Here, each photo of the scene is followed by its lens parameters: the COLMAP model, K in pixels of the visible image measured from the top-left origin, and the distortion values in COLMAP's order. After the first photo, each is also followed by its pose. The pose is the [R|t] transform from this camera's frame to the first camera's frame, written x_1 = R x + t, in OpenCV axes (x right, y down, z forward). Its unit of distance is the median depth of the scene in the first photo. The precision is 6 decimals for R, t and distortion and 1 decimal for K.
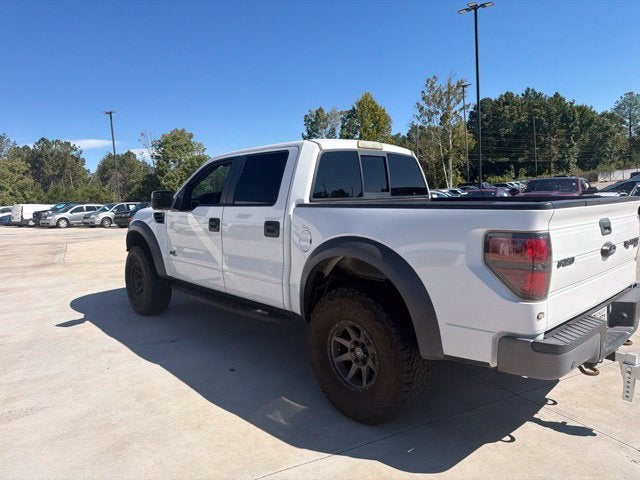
lens RADIAL K [[449.0, 0, 320.0], [0, 449.0, 237.8], [0, 0, 1]] dist [0.047931, -0.062429]
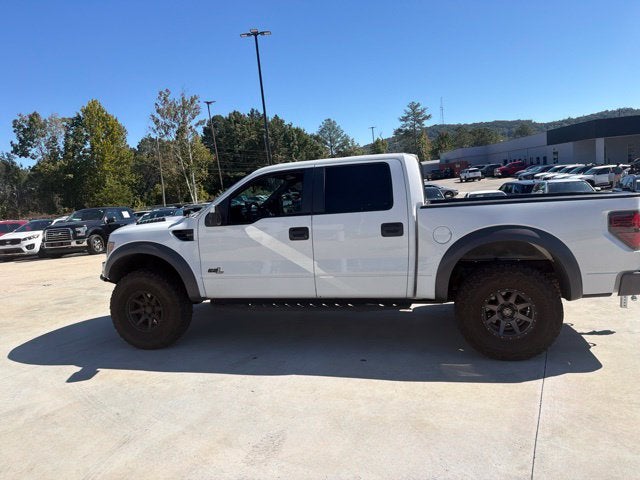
lens RADIAL K [[449.0, 0, 322.4], [0, 449.0, 244.6], [0, 0, 1]] dist [0.047931, -0.062429]
pose [[0.829665, -0.090041, 0.550953, -0.169782], [0.098745, 0.995015, 0.013916, -0.002829], [-0.549460, 0.042858, 0.834420, 0.025047]]
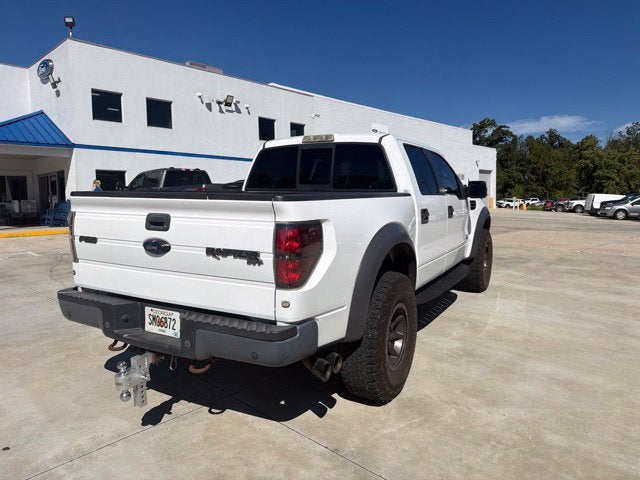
lens RADIAL K [[449.0, 0, 323.5], [0, 449.0, 236.7], [0, 0, 1]] dist [0.047931, -0.062429]
pose [[0.315825, 0.125283, -0.940510, 0.232061], [-0.106775, 0.989641, 0.095972, -0.017353], [0.942790, 0.070113, 0.325931, 0.144593]]
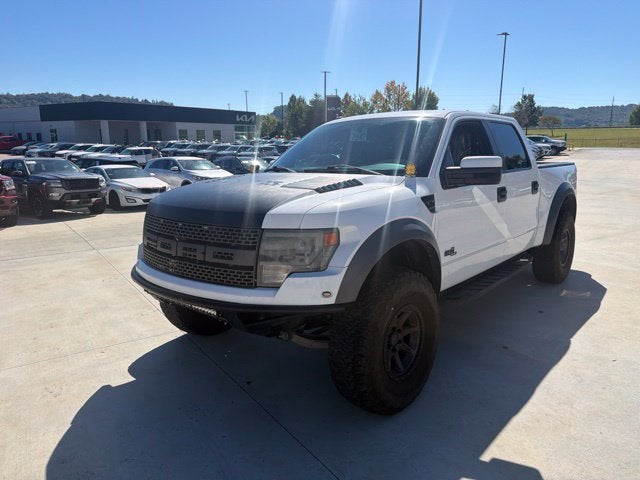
lens RADIAL K [[449.0, 0, 323.7], [0, 449.0, 230.7], [0, 0, 1]] dist [0.047931, -0.062429]
pose [[-0.108533, -0.140914, 0.984055, -0.247910], [0.118306, 0.981036, 0.153529, -0.031204], [-0.987028, 0.133083, -0.089804, 0.323011]]
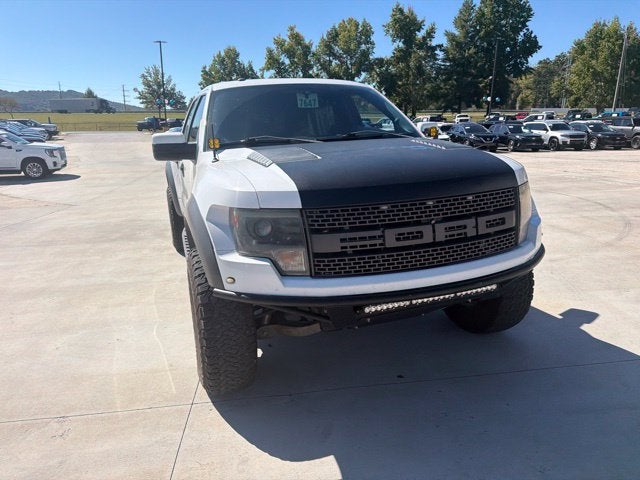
lens RADIAL K [[449.0, 0, 320.5], [0, 449.0, 236.8], [0, 0, 1]] dist [0.047931, -0.062429]
pose [[-0.919868, -0.037163, 0.390463, -0.124743], [0.097619, 0.942485, 0.319676, -0.046788], [-0.379886, 0.332176, -0.863334, 0.461258]]
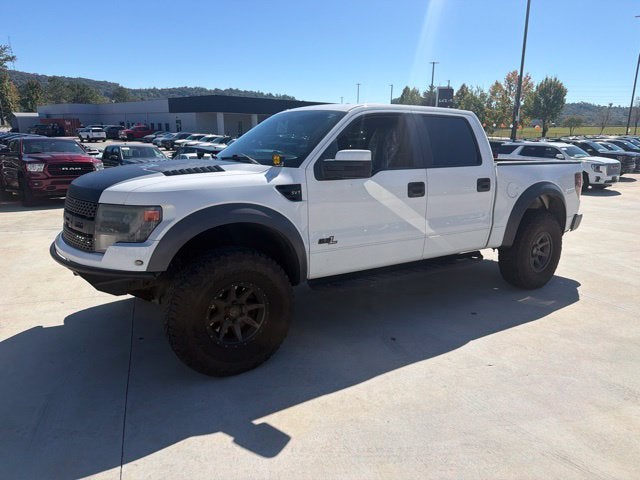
lens RADIAL K [[449.0, 0, 323.7], [0, 449.0, 239.7], [0, 0, 1]] dist [0.047931, -0.062429]
pose [[0.137641, -0.172559, 0.975335, -0.260515], [0.088250, 0.982927, 0.161448, -0.020613], [-0.986543, 0.063852, 0.150520, 0.235509]]
